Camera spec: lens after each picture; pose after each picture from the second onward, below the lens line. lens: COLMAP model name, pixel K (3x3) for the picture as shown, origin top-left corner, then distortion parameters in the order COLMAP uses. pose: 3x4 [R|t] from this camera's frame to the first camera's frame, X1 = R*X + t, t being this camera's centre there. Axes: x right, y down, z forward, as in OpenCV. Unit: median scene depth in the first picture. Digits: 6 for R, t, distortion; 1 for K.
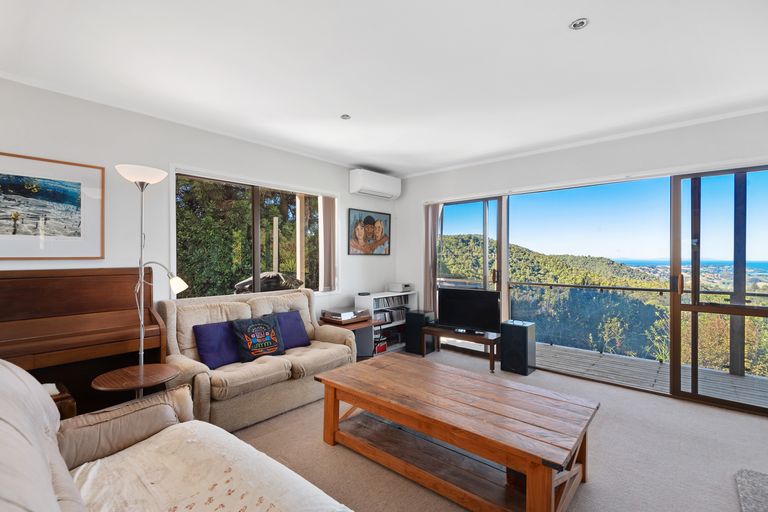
lens RADIAL K [[350.7, 0, 377.7], [0, 350.7, 255.2], [0, 0, 1]] dist [-0.003001, 0.000186]
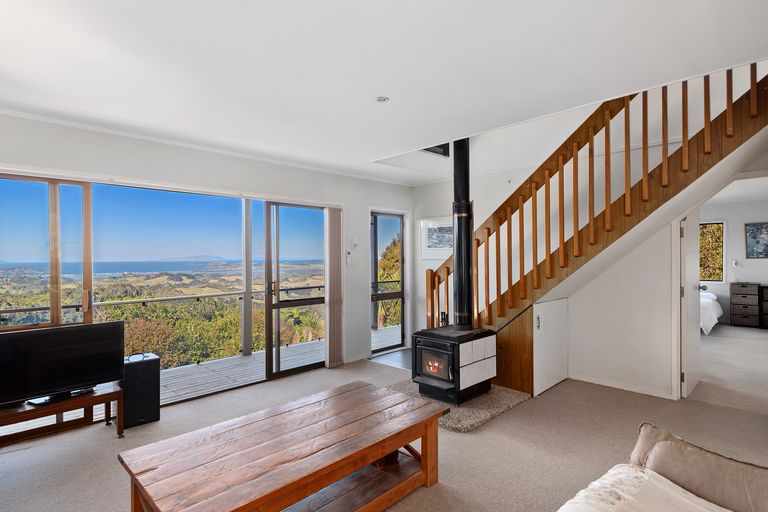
lens RADIAL K [[399.6, 0, 385.2], [0, 399.6, 258.1], [0, 0, 1]] dist [0.026111, 0.000089]
pose [[0.041231, -0.007107, 0.999124, -0.455251], [0.003095, 0.999971, 0.006985, -0.028346], [-0.999145, 0.002805, 0.041252, 0.435314]]
